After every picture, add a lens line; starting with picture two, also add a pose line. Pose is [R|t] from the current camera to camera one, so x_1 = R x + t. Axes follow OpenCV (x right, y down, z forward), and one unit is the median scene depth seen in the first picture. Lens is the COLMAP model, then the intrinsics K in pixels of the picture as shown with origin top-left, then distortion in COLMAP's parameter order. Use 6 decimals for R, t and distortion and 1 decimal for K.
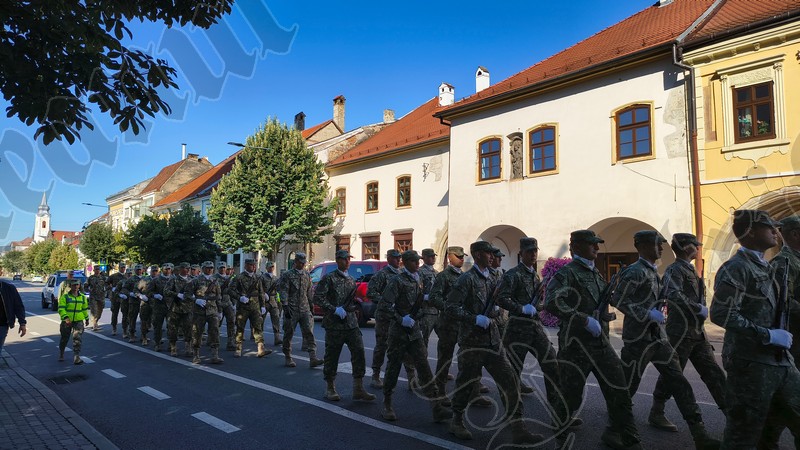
lens RADIAL K [[553.1, 0, 377.2], [0, 553.1, 231.7], [0, 0, 1]] dist [0.040316, -0.038421]
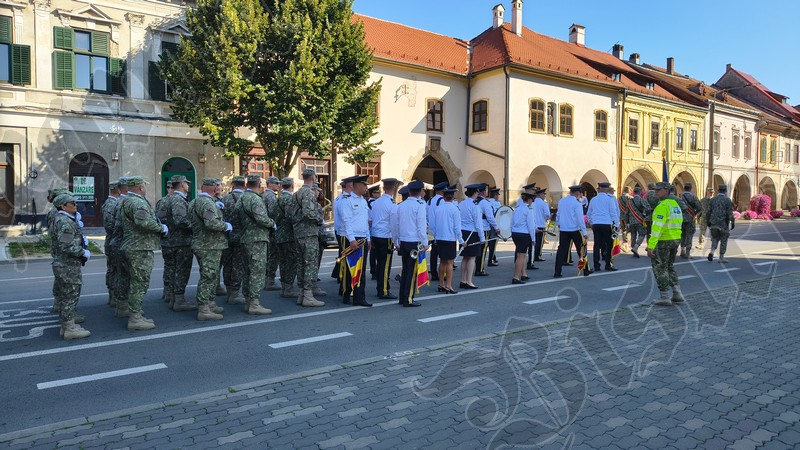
lens RADIAL K [[553.1, 0, 400.4], [0, 553.1, 232.9], [0, 0, 1]] dist [0.040316, -0.038421]
pose [[0.031832, -0.058986, 0.997751, -1.279681], [-0.071034, 0.995599, 0.061125, 0.103711], [-0.996966, -0.072820, 0.027502, 1.394785]]
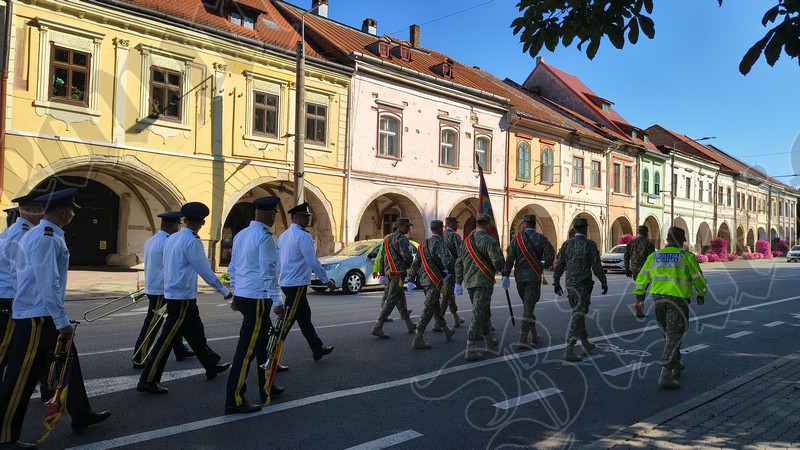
lens RADIAL K [[553.1, 0, 417.8], [0, 553.1, 229.4], [0, 0, 1]] dist [0.040316, -0.038421]
pose [[-0.062327, 0.016205, 0.997924, -0.479460], [-0.088015, 0.995883, -0.021669, 0.040338], [-0.994167, -0.089183, -0.060644, 0.505835]]
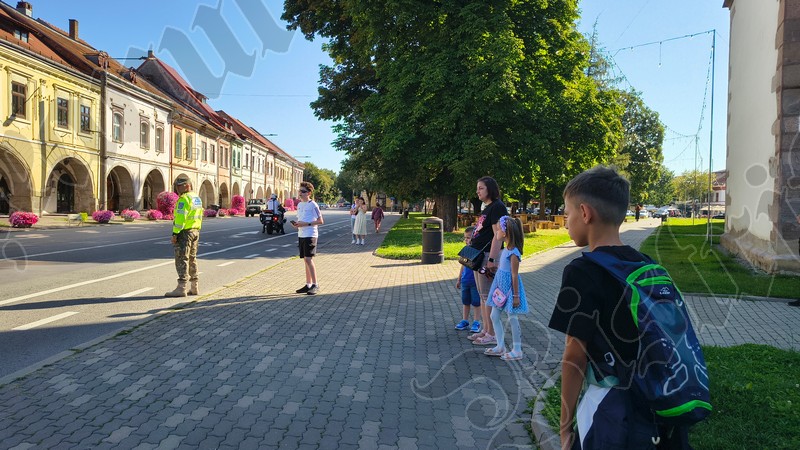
lens RADIAL K [[553.1, 0, 402.1], [0, 553.1, 229.5], [0, 0, 1]] dist [0.040316, -0.038421]
pose [[-0.767727, -0.052908, 0.638589, -1.000948], [-0.079167, 0.996782, -0.012592, 0.084000], [-0.635868, -0.060222, -0.769445, 1.118015]]
